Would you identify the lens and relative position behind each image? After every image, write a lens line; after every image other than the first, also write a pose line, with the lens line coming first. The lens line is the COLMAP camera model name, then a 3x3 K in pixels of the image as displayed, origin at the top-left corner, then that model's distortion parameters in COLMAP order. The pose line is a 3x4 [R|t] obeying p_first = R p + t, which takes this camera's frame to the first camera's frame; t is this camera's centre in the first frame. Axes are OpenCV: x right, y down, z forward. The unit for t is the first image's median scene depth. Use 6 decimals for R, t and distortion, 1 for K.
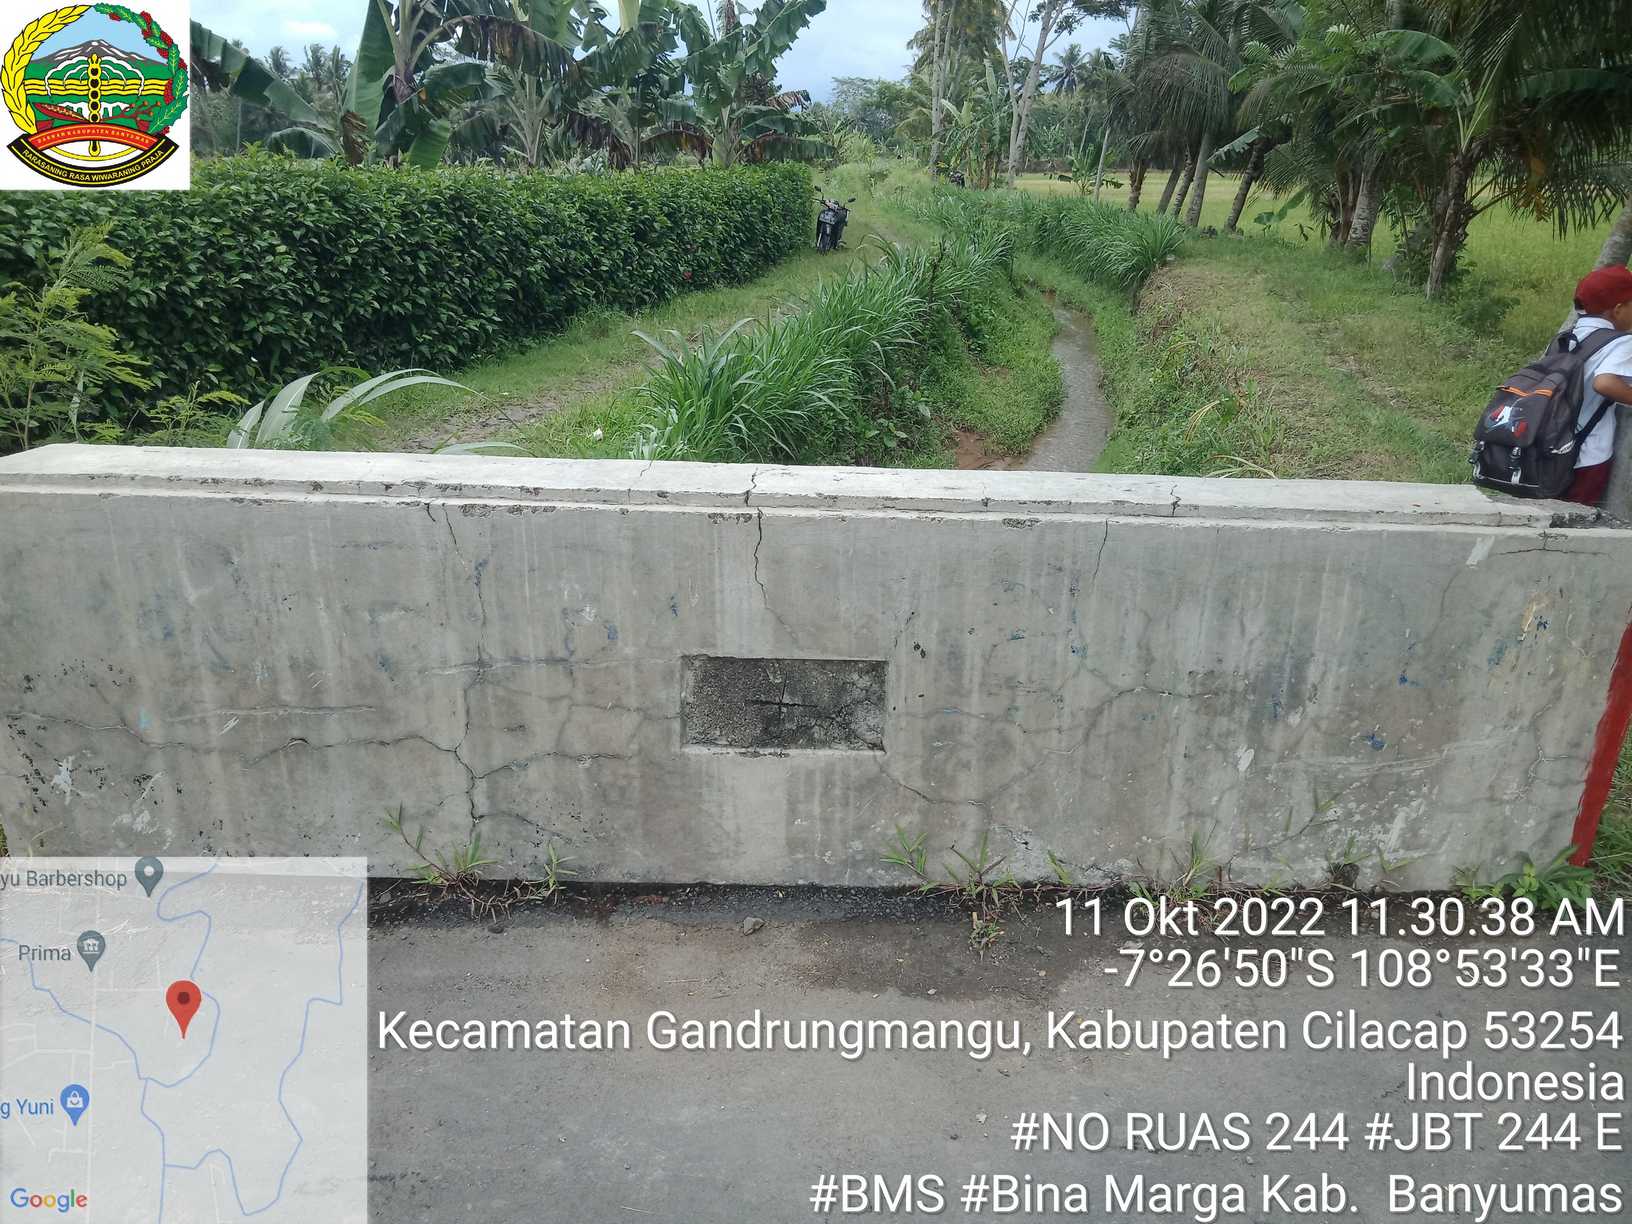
lens RADIAL K [[1223.8, 0, 817.9], [0, 1223.8, 594.9], [0, 0, 1]] dist [0.030802, -0.022842]
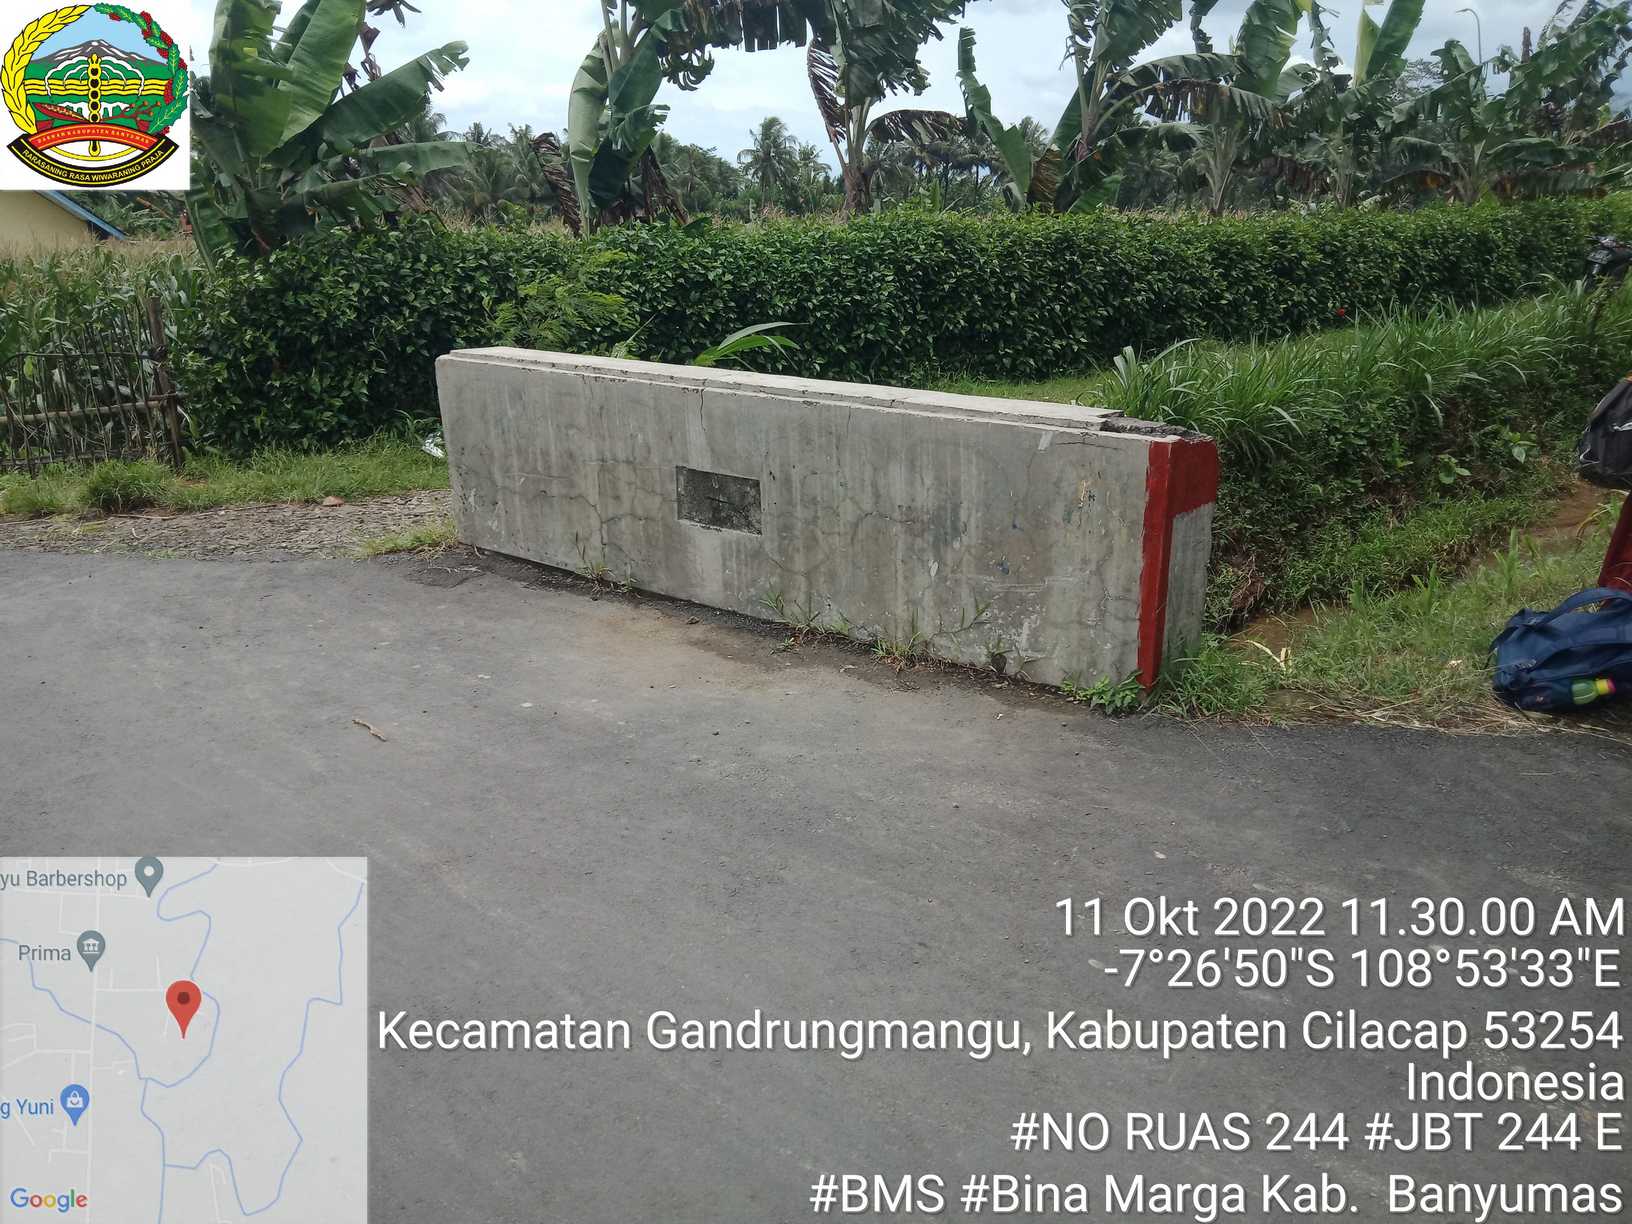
lens RADIAL K [[1223.8, 0, 818.5], [0, 1223.8, 618.5], [0, 0, 1]] dist [0.030802, -0.022842]
pose [[0.784989, 0.166629, -0.596679, 1.184928], [-0.178885, 0.983089, 0.039198, 0.161758], [0.593121, 0.075966, 0.801522, -0.349996]]
